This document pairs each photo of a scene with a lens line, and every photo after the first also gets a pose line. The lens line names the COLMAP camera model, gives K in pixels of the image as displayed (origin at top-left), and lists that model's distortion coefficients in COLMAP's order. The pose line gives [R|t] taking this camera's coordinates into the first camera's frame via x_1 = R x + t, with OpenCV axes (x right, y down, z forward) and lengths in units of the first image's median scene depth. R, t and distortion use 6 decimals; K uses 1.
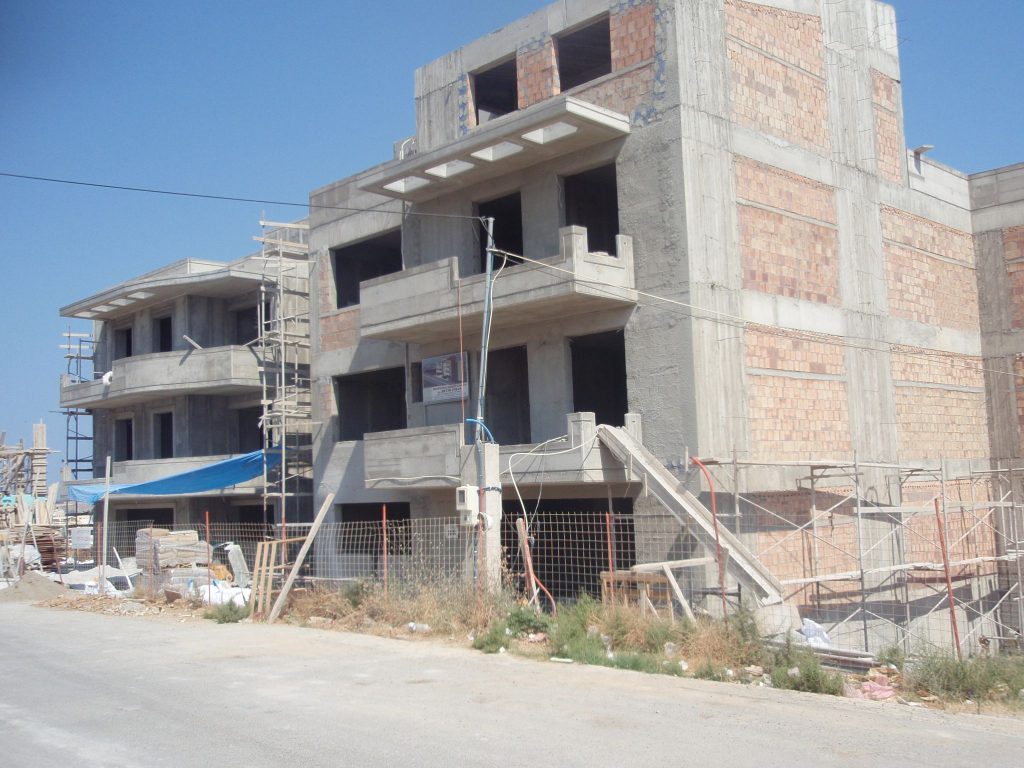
lens RADIAL K [[1079.5, 0, 512.0], [0, 1079.5, 384.0], [0, 0, 1]] dist [0.002766, 0.004266]
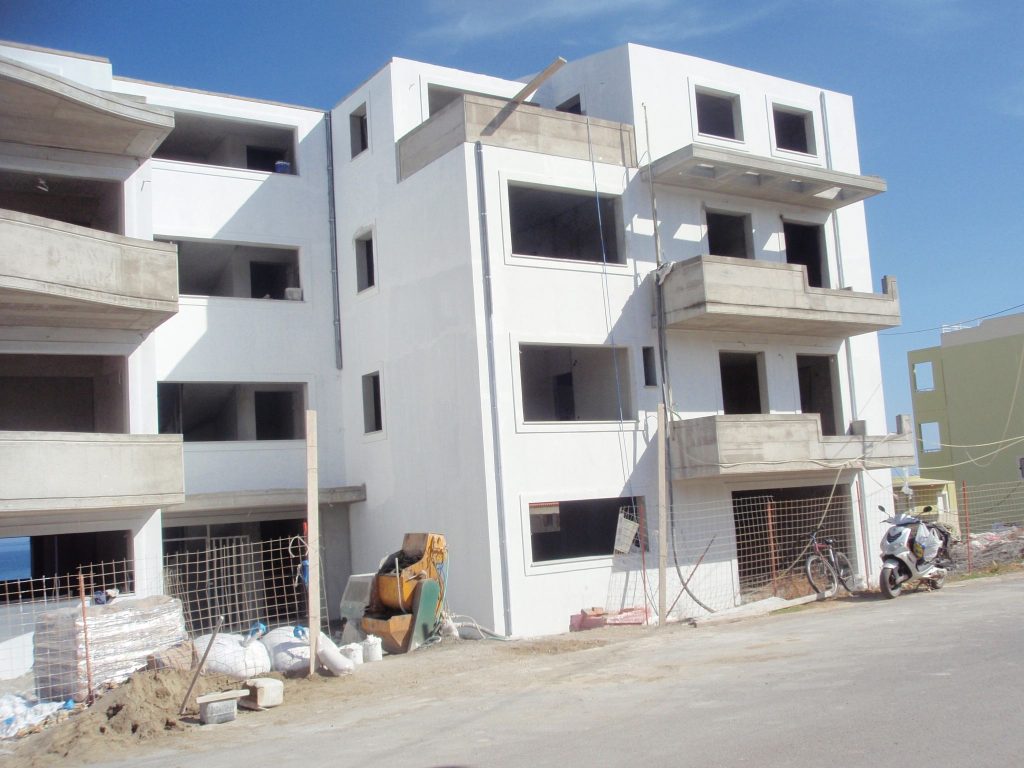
lens RADIAL K [[1079.5, 0, 512.0], [0, 1079.5, 384.0], [0, 0, 1]] dist [0.002766, 0.004266]
pose [[0.198551, 0.132840, 0.971046, -1.093032], [-0.042639, 0.991005, -0.126852, 0.146798], [-0.979163, -0.016218, 0.202429, 0.985973]]
